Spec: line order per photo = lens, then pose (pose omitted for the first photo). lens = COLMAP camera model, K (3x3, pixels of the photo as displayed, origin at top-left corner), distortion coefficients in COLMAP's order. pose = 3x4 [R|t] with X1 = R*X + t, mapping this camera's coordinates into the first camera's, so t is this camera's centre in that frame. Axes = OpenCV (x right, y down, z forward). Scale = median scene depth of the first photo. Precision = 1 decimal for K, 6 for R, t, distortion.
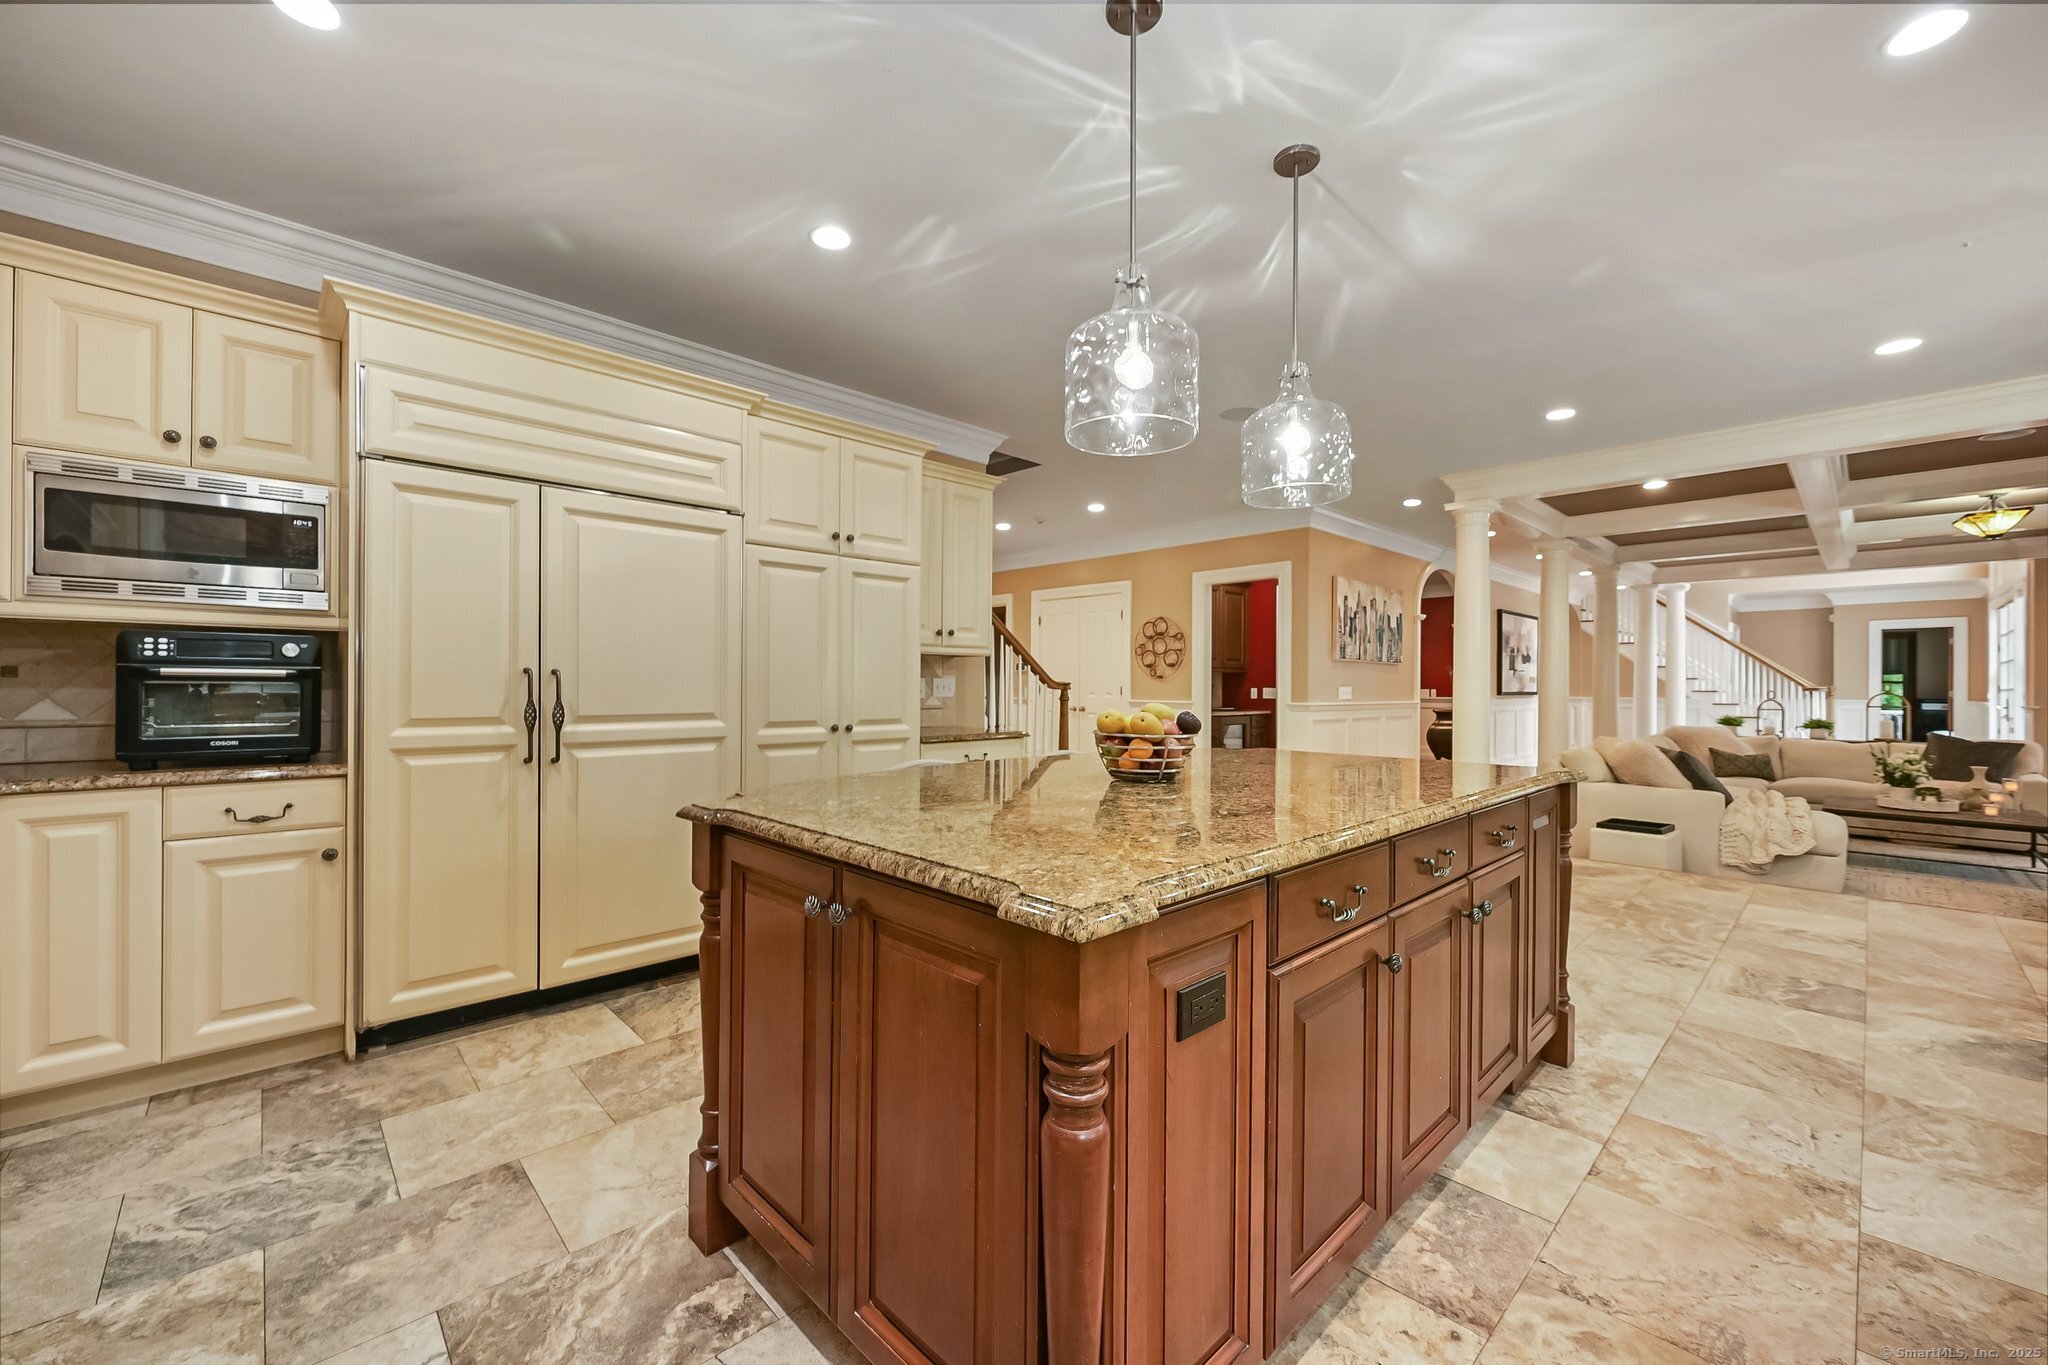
lens RADIAL K [[817.2, 0, 1027.4], [0, 817.2, 682.3], [0, 0, 1]] dist [-0.001167, 0.000594]
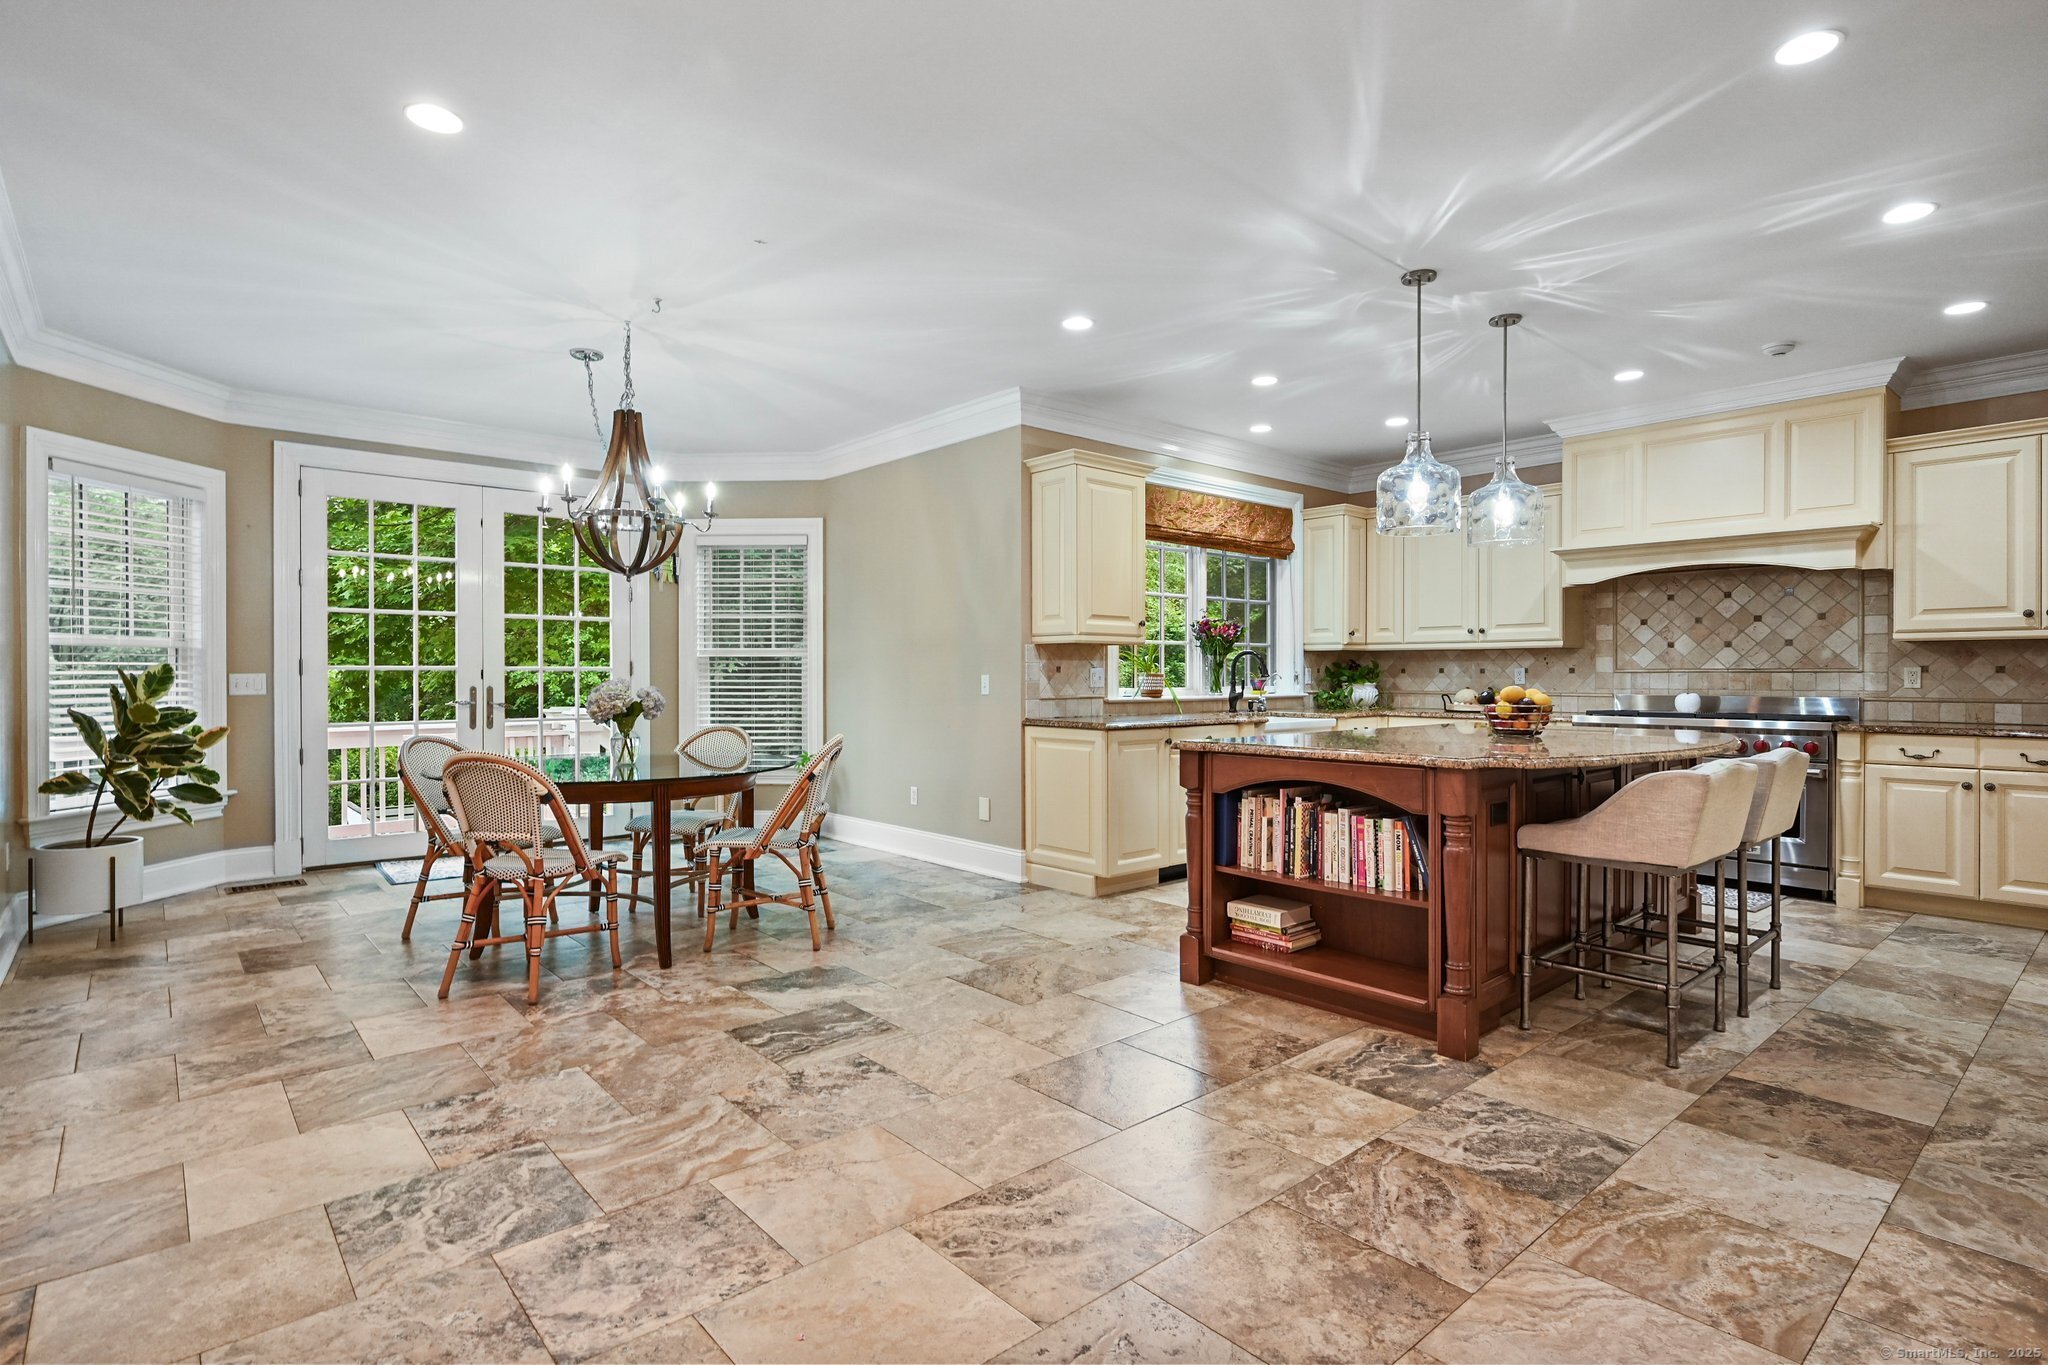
lens RADIAL K [[999.1, 0, 1025.8], [0, 999.1, 682.2], [0, 0, 1]] dist [-0.001165, 0.000851]
pose [[-0.998304, -0.004114, 0.058075, 0.658024], [-0.003779, 0.999976, 0.005884, 0.010372], [-0.058098, 0.005655, -0.998295, 2.009144]]
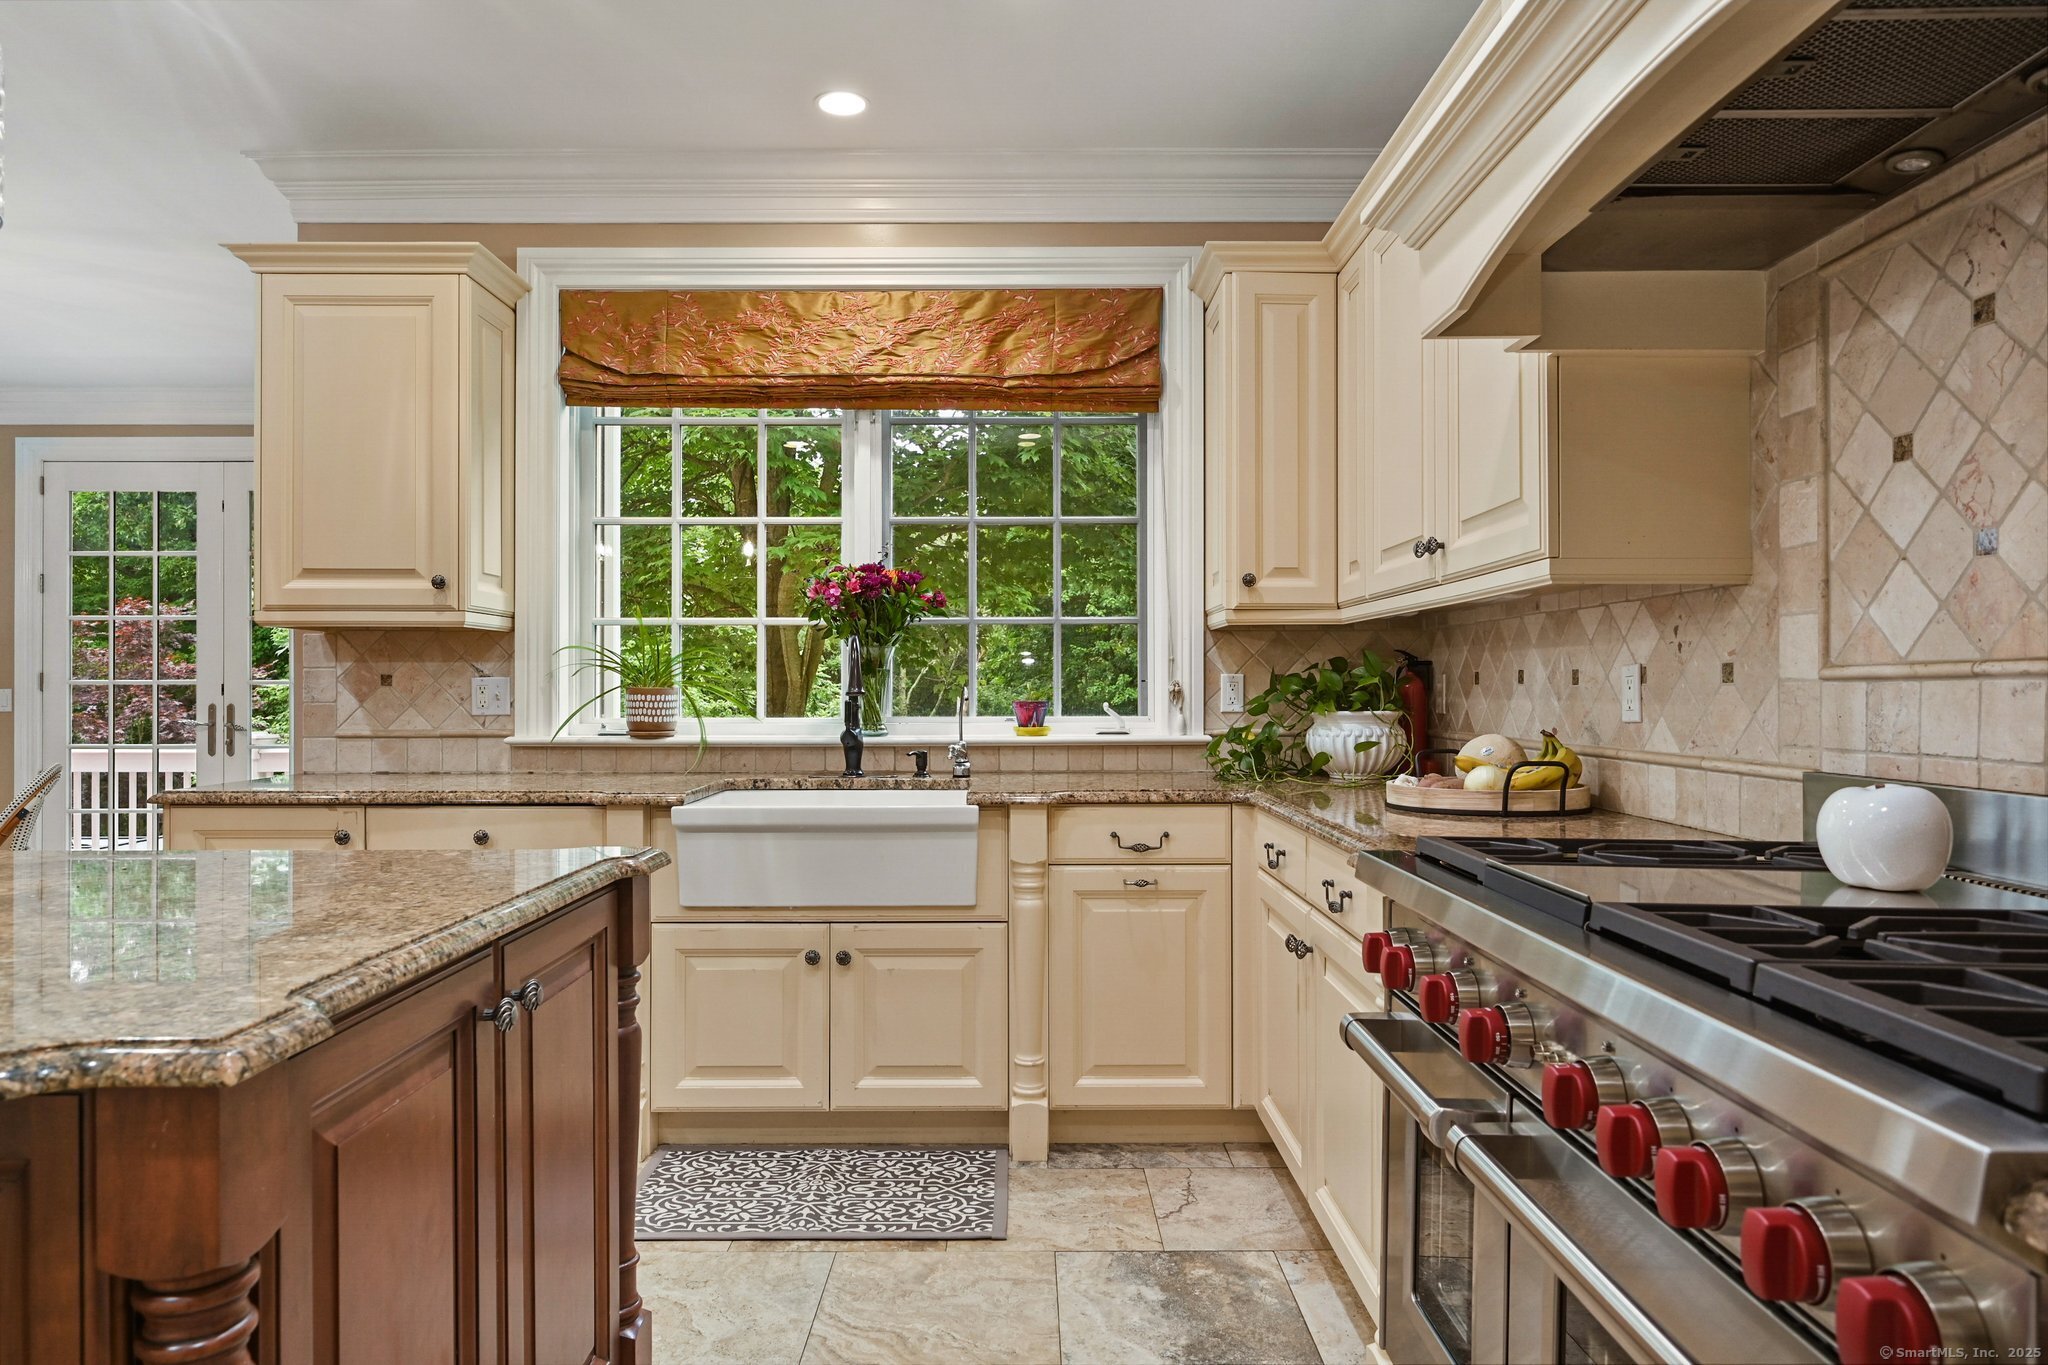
lens RADIAL K [[1254.6, 0, 1030.5], [0, 1254.6, 682.1], [0, 0, 1]] dist [0.002277, -0.000324]
pose [[-0.717034, 0.000205, 0.697038, -0.541790], [-0.002874, 0.999991, -0.003250, 0.002313], [-0.697032, -0.004334, -0.717027, 0.629216]]
